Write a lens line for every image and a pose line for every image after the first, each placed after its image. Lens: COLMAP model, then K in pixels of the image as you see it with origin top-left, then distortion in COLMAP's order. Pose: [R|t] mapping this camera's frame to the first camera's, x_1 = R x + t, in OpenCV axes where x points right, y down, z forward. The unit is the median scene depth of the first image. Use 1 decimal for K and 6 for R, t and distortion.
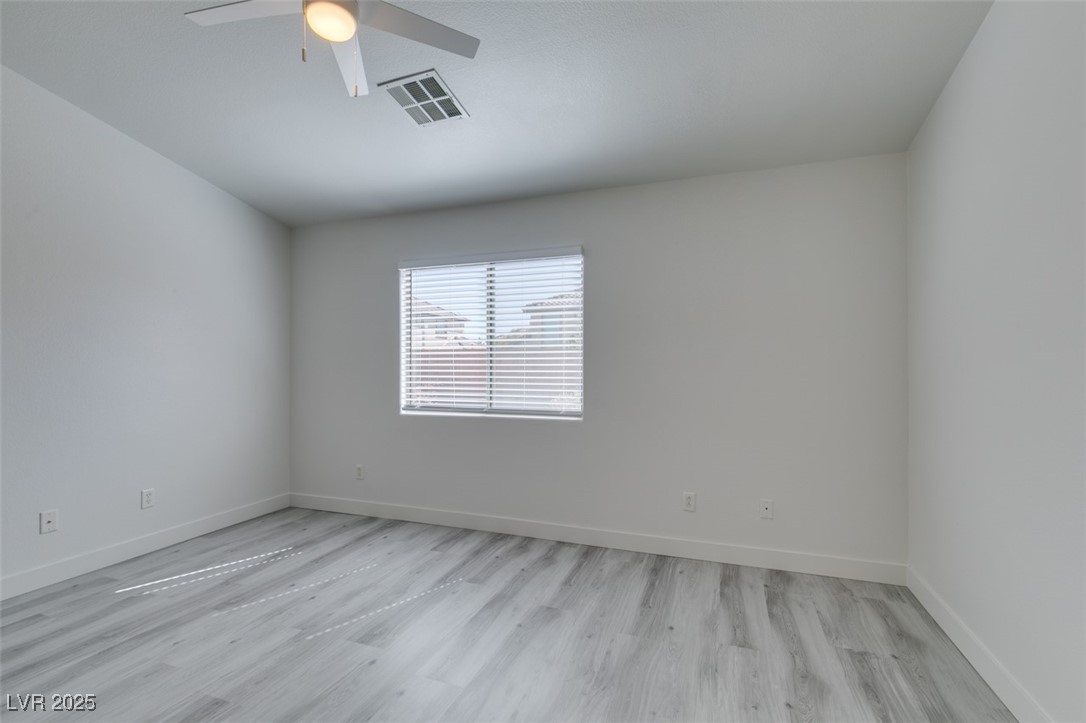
lens RADIAL K [[505.4, 0, 541.7], [0, 505.4, 360.1], [0, 0, 1]] dist [0.006516, 0.000436]
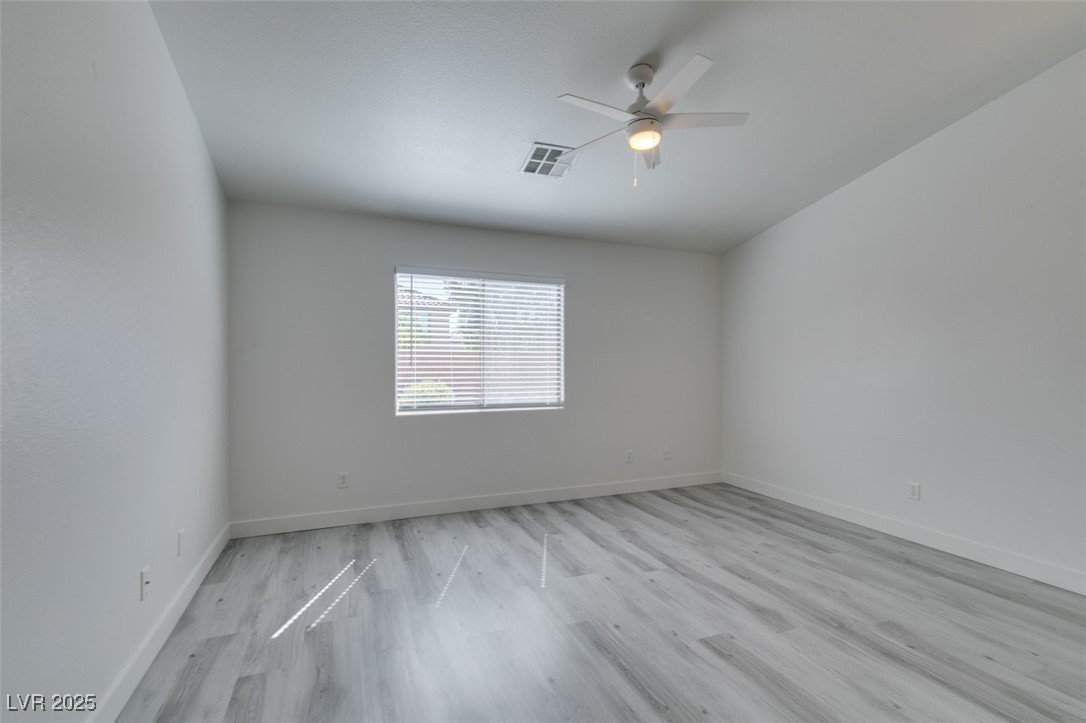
lens RADIAL K [[505.4, 0, 544.7], [0, 505.4, 361.2], [0, 0, 1]] dist [0.006516, 0.000436]
pose [[0.719810, 0.008251, 0.694122, -0.906045], [-0.006854, 0.999965, -0.004778, 0.000709], [-0.694137, -0.001318, 0.719841, 0.070559]]
